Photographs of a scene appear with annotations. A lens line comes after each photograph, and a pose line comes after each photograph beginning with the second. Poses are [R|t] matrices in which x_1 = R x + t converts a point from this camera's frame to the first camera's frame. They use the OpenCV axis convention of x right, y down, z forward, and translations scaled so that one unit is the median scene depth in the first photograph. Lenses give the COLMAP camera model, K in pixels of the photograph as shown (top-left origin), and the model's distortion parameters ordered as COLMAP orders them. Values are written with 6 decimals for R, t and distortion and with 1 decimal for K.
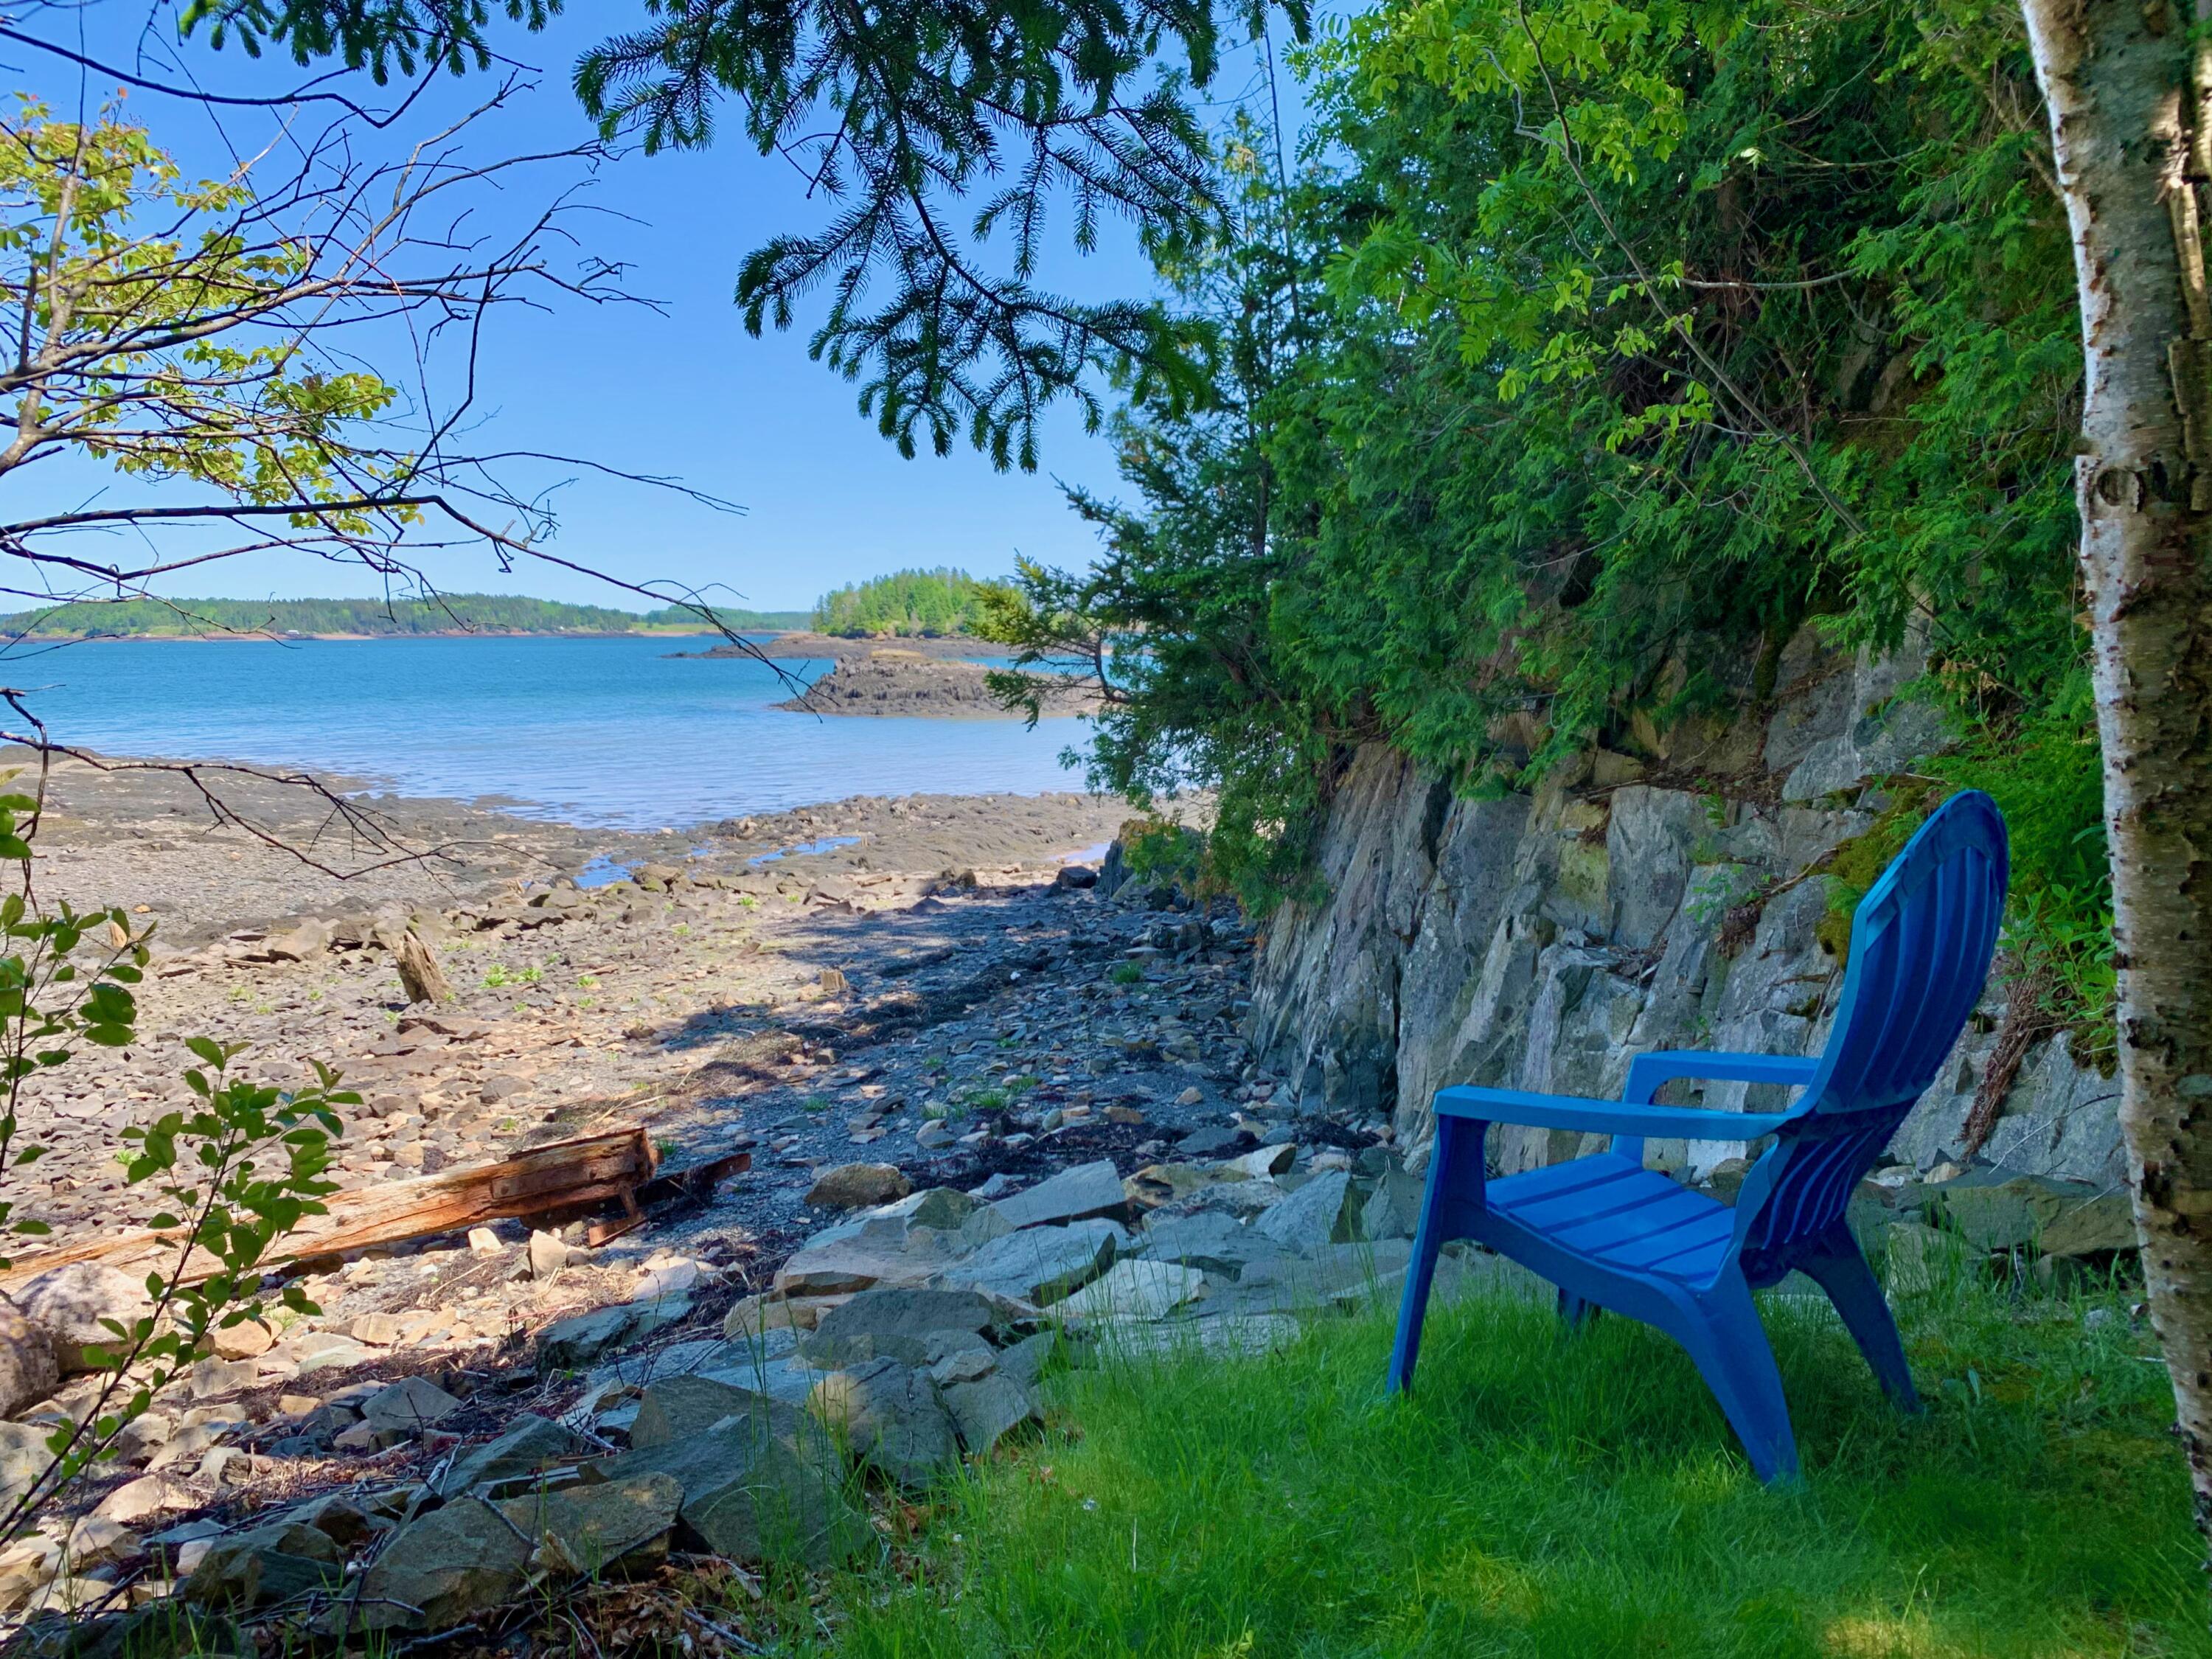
lens RADIAL K [[1719.2, 0, 1106.0], [0, 1719.2, 829.5], [0, 0, 1]] dist [0.087005, -0.143867]
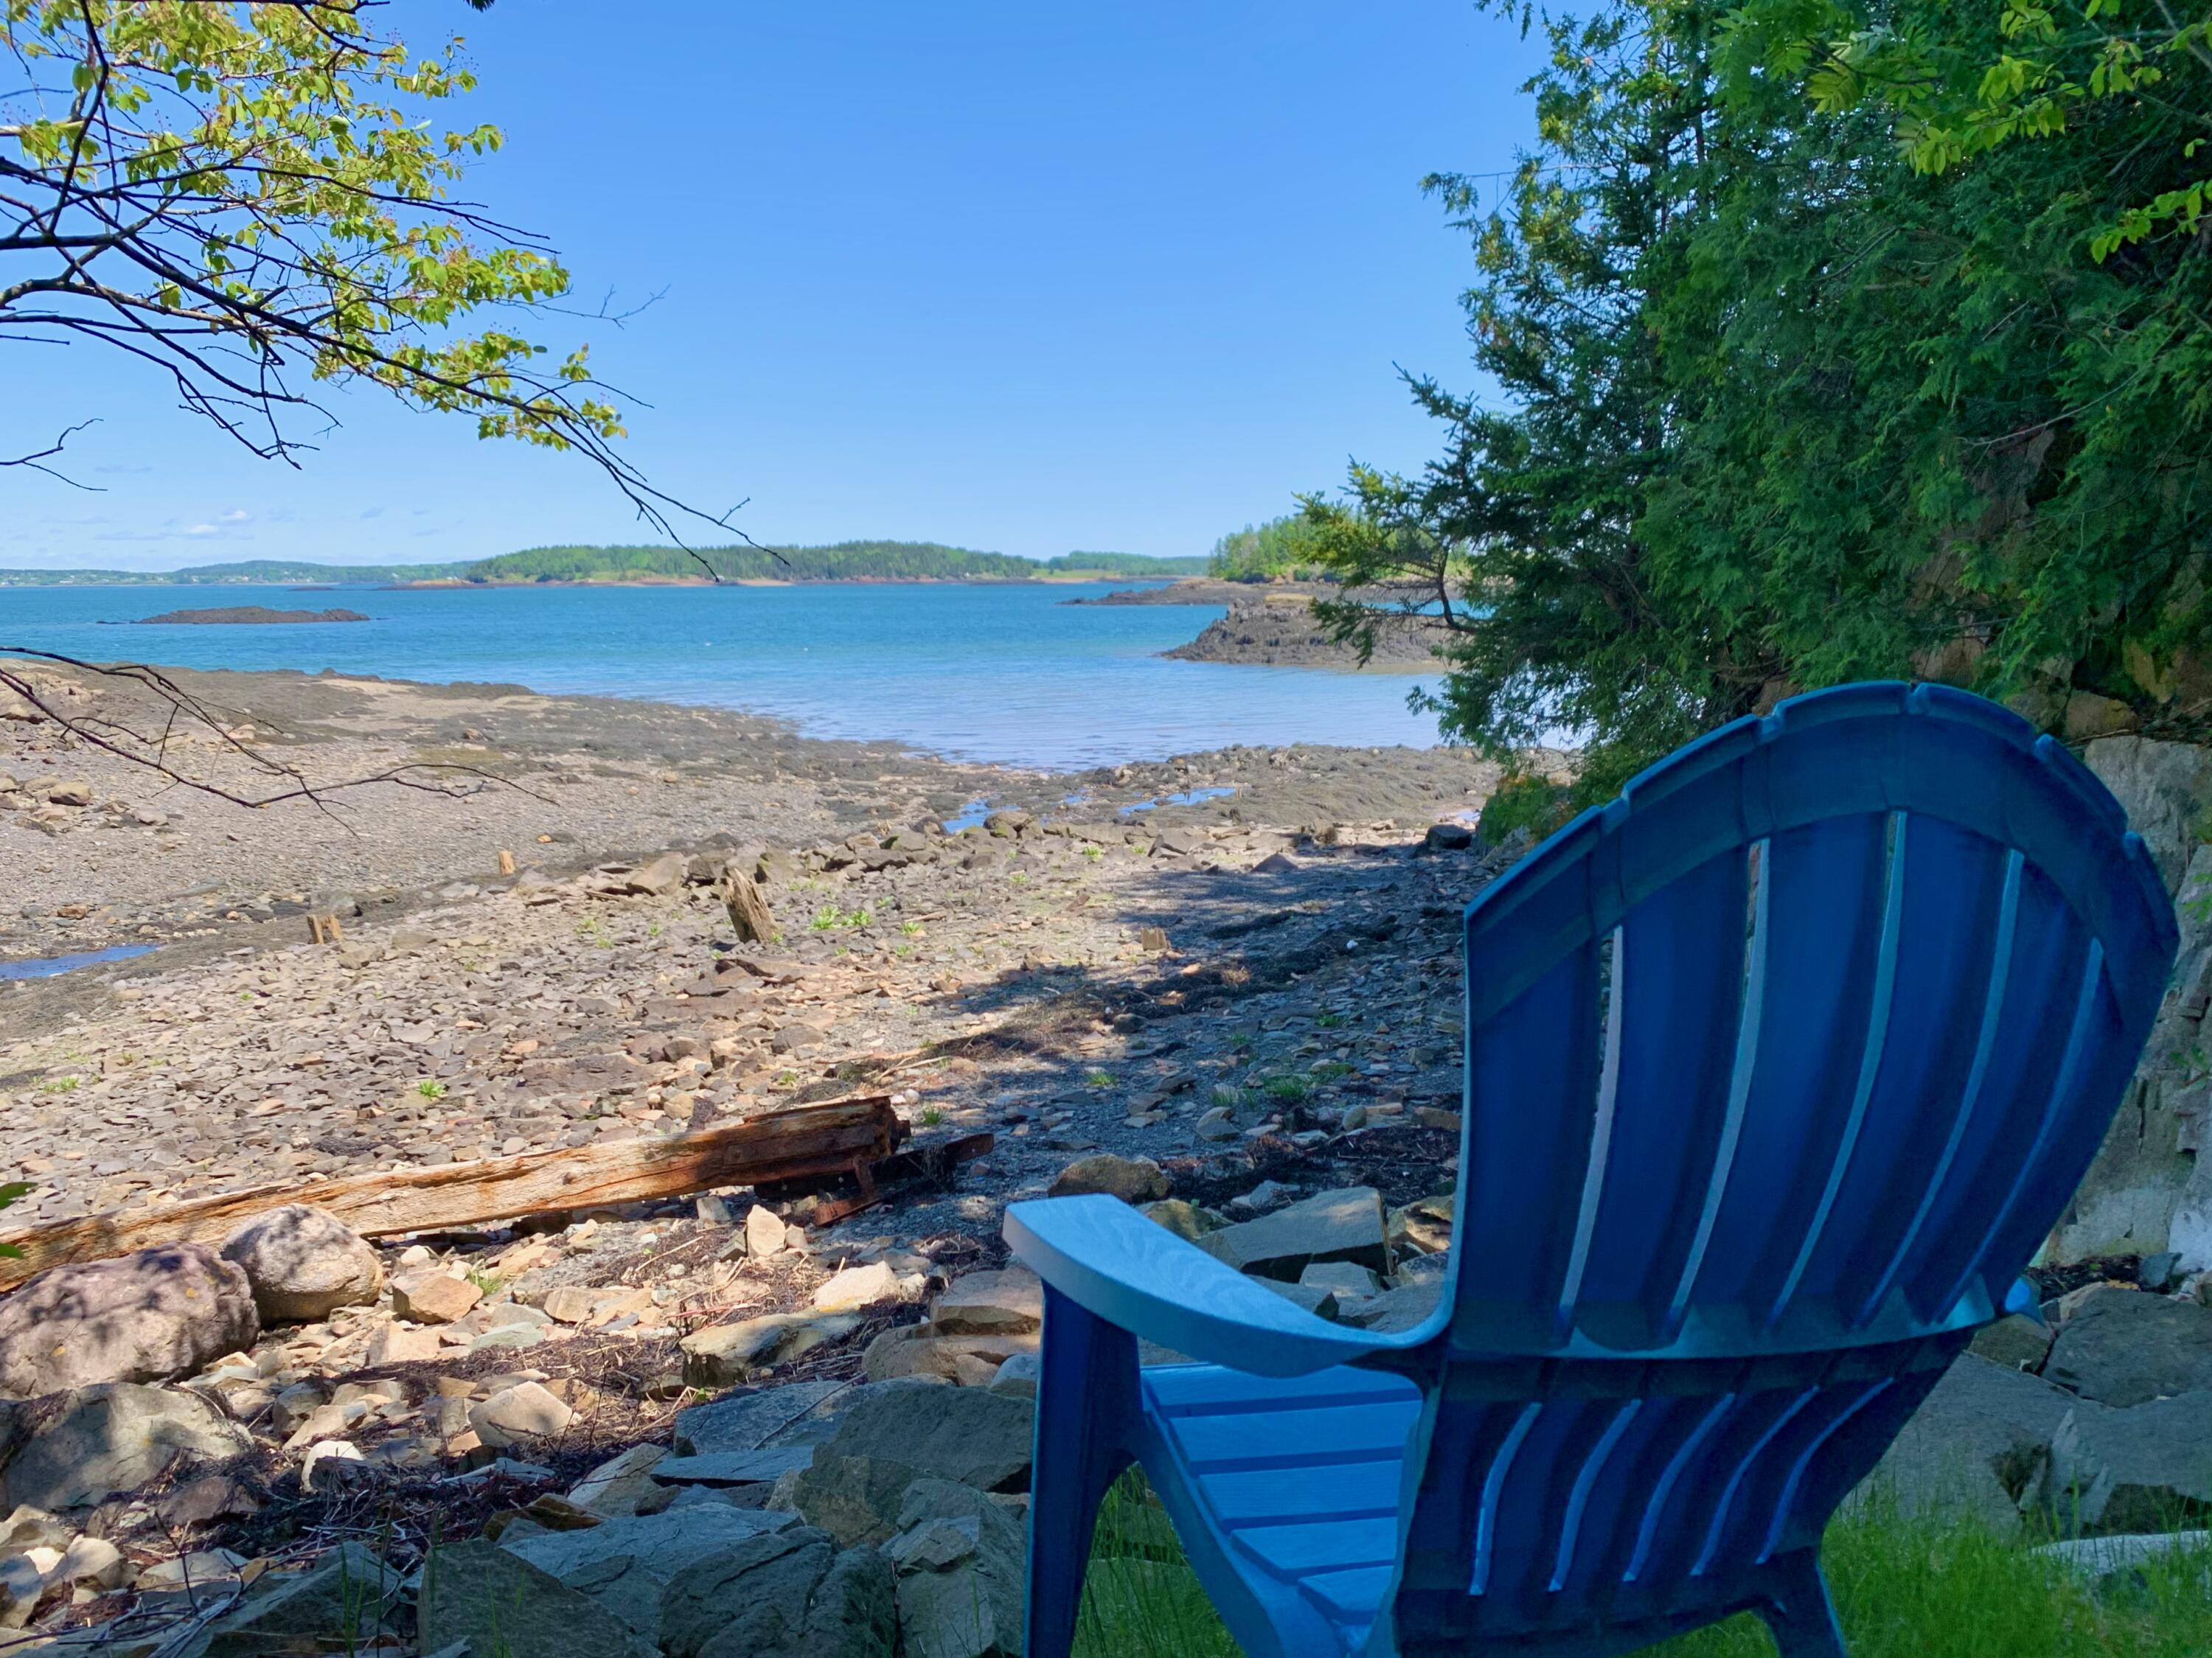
lens RADIAL K [[1783.6, 0, 1111.5], [0, 1783.6, 846.7], [0, 0, 1]] dist [0.088111, -0.174021]
pose [[0.975221, 0.032555, -0.218823, 0.034261], [-0.024741, 0.998958, 0.038356, 0.002626], [0.219844, -0.031992, 0.975010, 0.092521]]
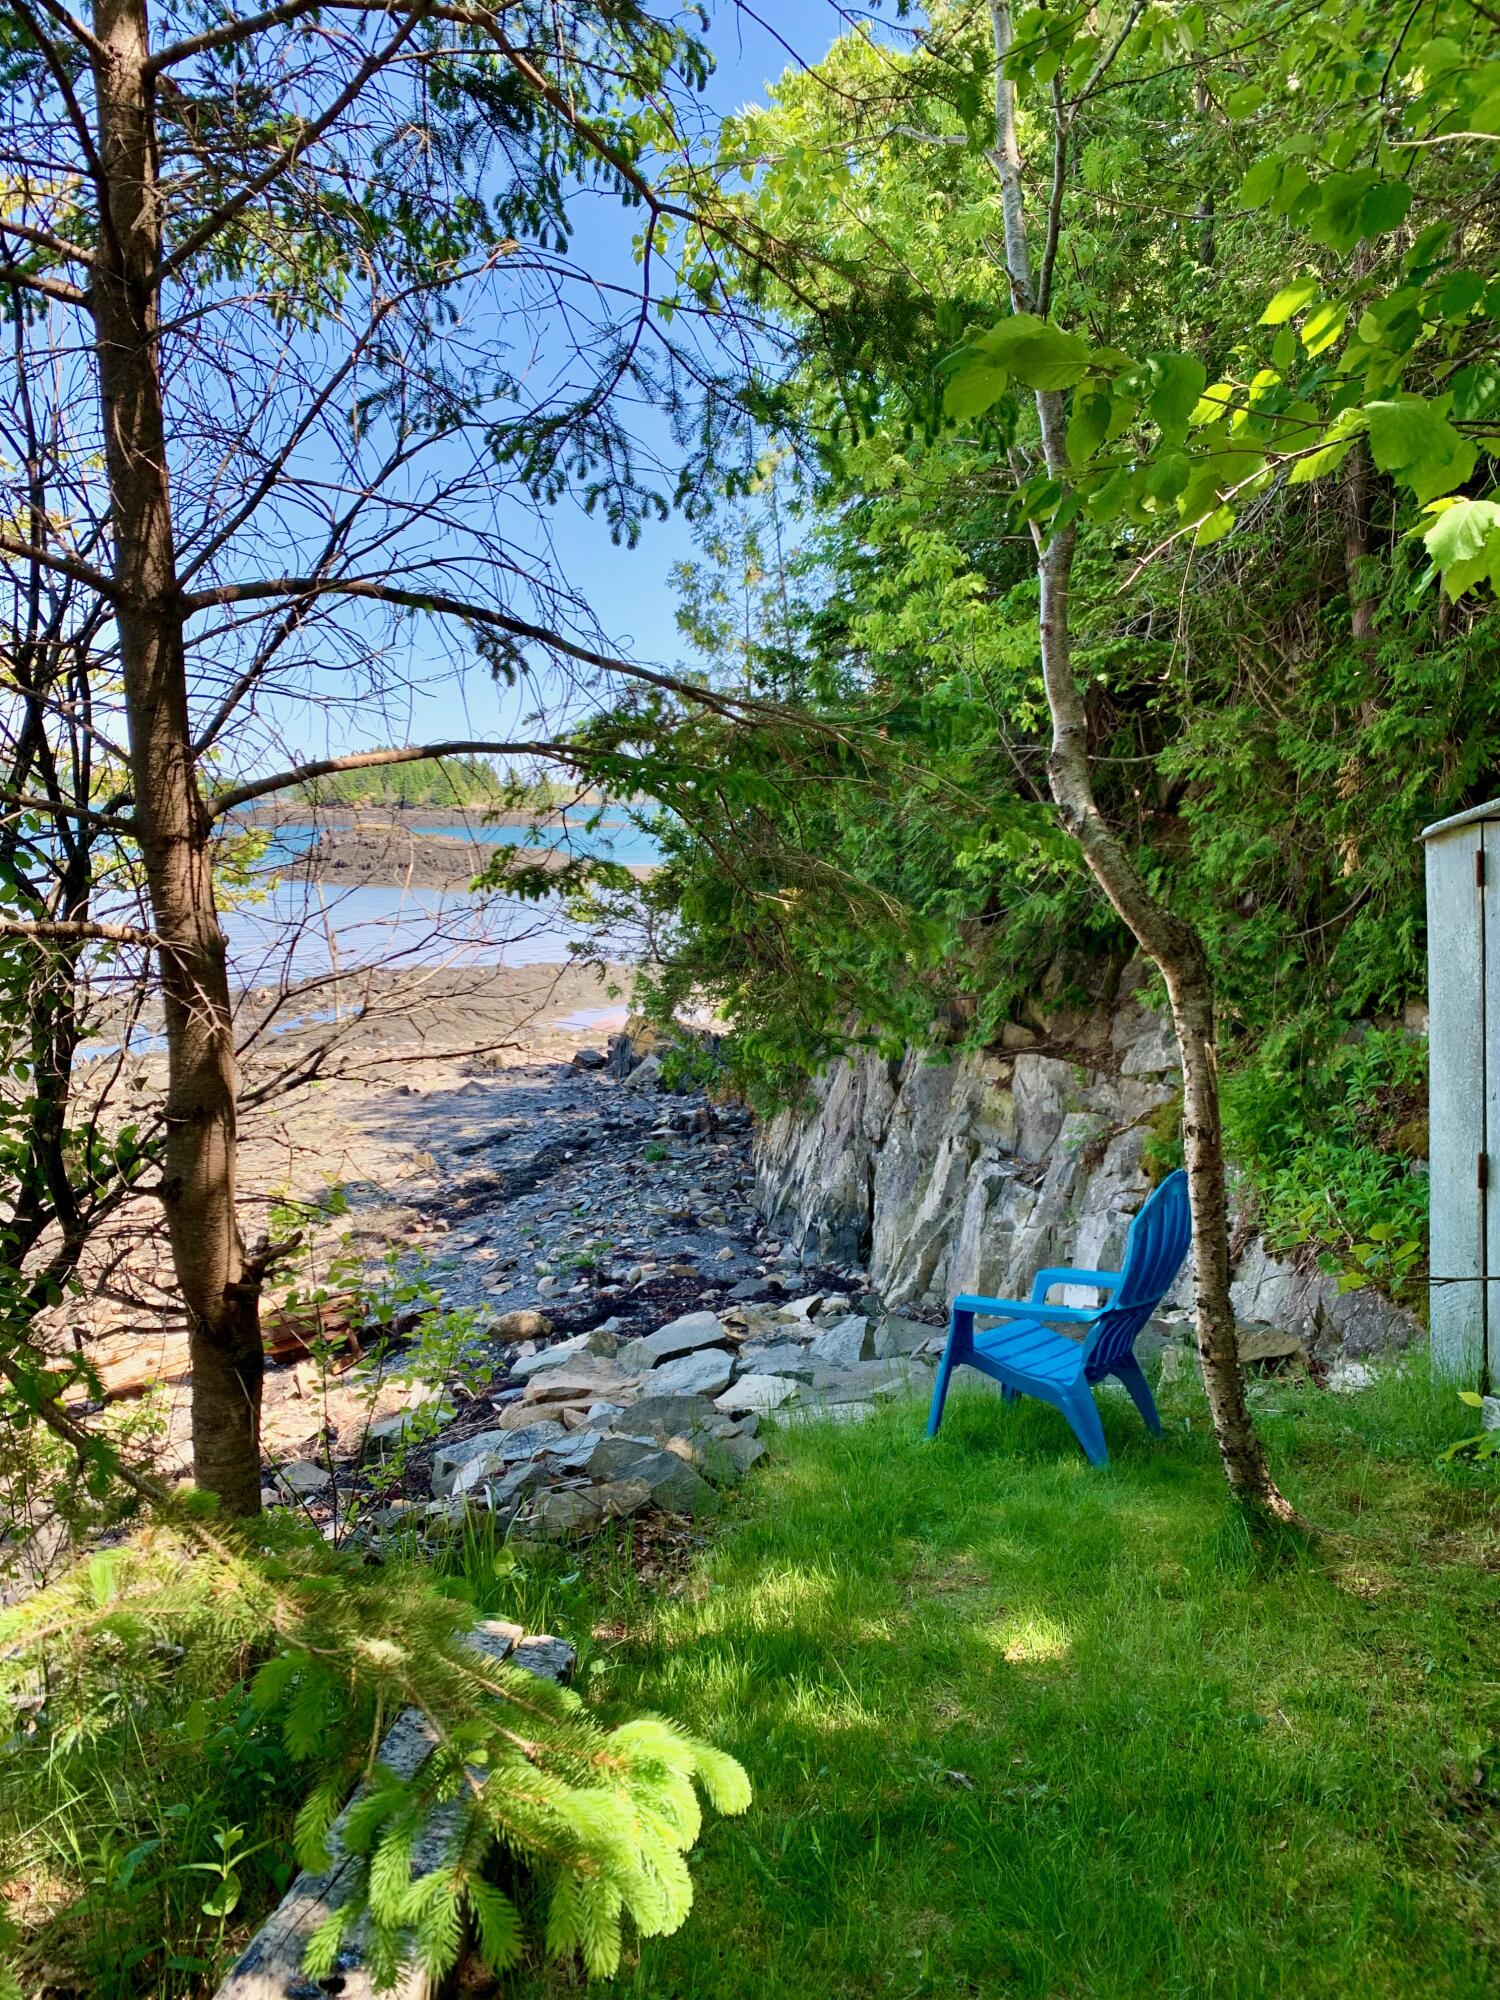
lens RADIAL K [[1531.1, 0, 766.8], [0, 1531.1, 990.0], [0, 0, 1]] dist [0.102807, -0.183154]
pose [[0.991162, 0.000796, 0.132652, -0.075291], [-0.001724, 0.999975, 0.006882, -0.062840], [-0.132643, -0.007049, 0.991139, -0.225039]]
